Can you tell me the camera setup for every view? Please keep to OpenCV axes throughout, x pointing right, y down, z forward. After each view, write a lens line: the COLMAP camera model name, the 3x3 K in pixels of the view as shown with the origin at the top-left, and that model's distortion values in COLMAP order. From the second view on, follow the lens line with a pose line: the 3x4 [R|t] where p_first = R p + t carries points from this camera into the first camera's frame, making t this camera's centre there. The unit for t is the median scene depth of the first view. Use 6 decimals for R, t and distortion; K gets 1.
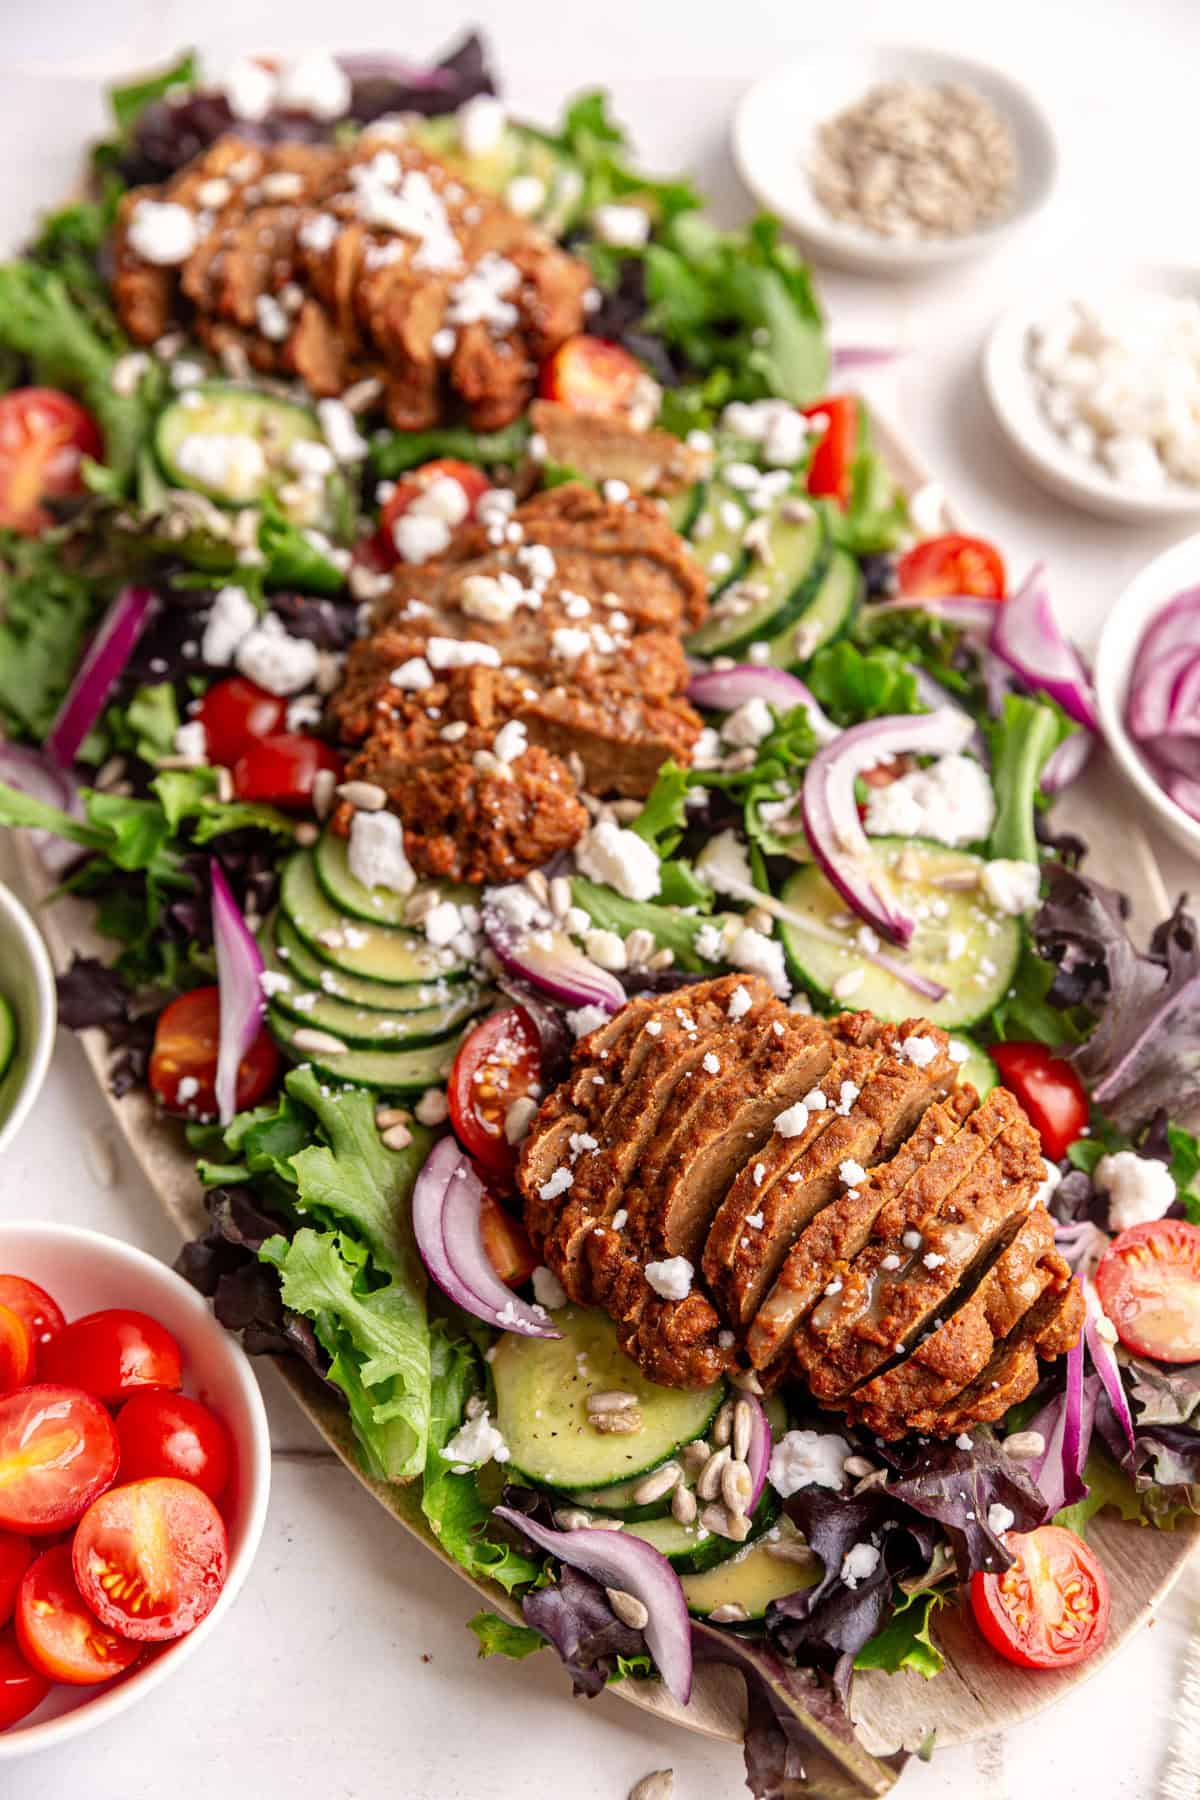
lens RADIAL K [[2987.7, 0, 600.0], [0, 2987.7, 900.0], [0, 0, 1]] dist [-0.024304, 0.005165]
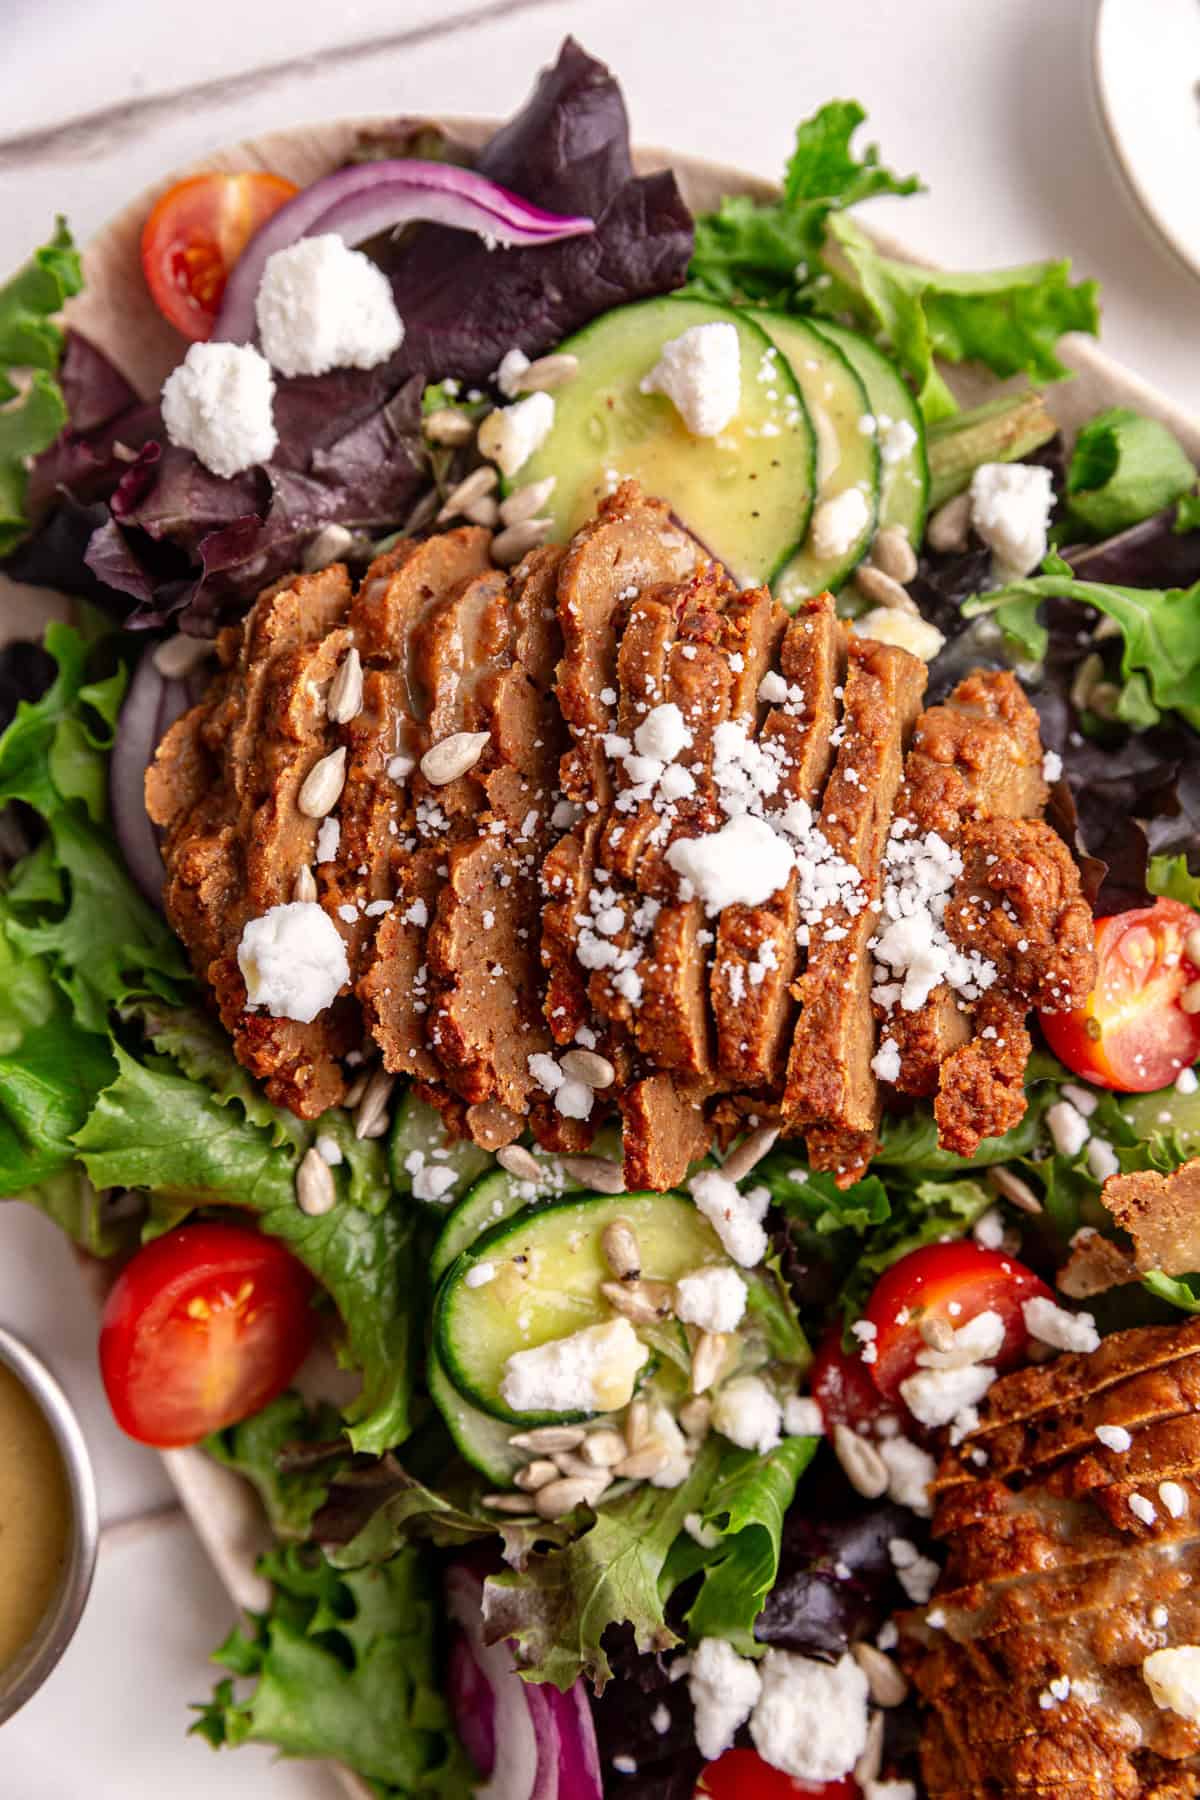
lens RADIAL K [[2444.4, 0, 600.0], [0, 2444.4, 900.0], [0, 0, 1]] dist [-0.005385, -0.019038]
pose [[0.954698, -0.297368, 0.011160, -0.115769], [0.221424, 0.734935, 0.640970, -0.592843], [-0.198805, -0.609462, 0.767485, 0.791828]]
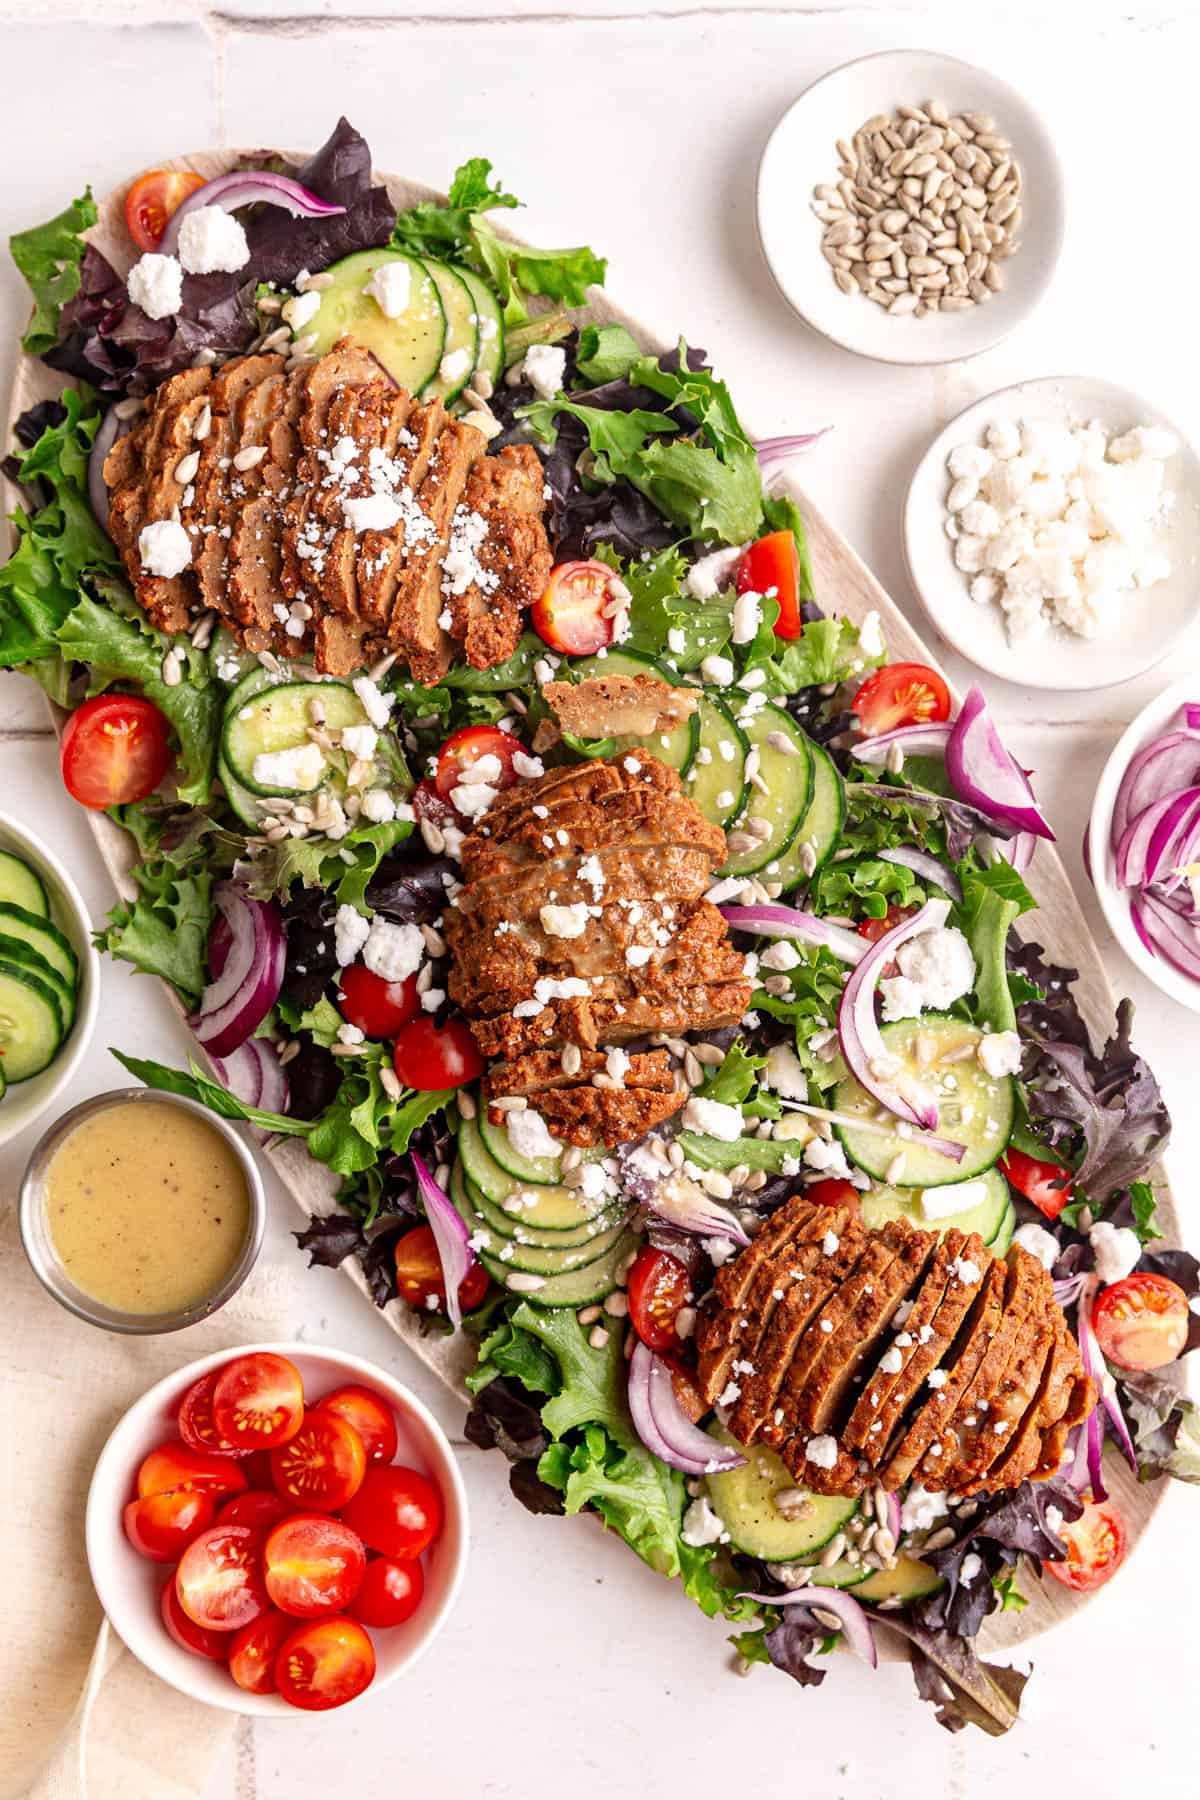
lens RADIAL K [[2433.2, 0, 600.0], [0, 2433.2, 900.0], [0, 0, 1]] dist [0.005372, 0.034260]
pose [[0.975570, -0.219648, -0.004329, -0.017111], [0.172988, 0.755886, 0.631436, -0.796338], [-0.135422, -0.616759, 0.775416, 0.234510]]
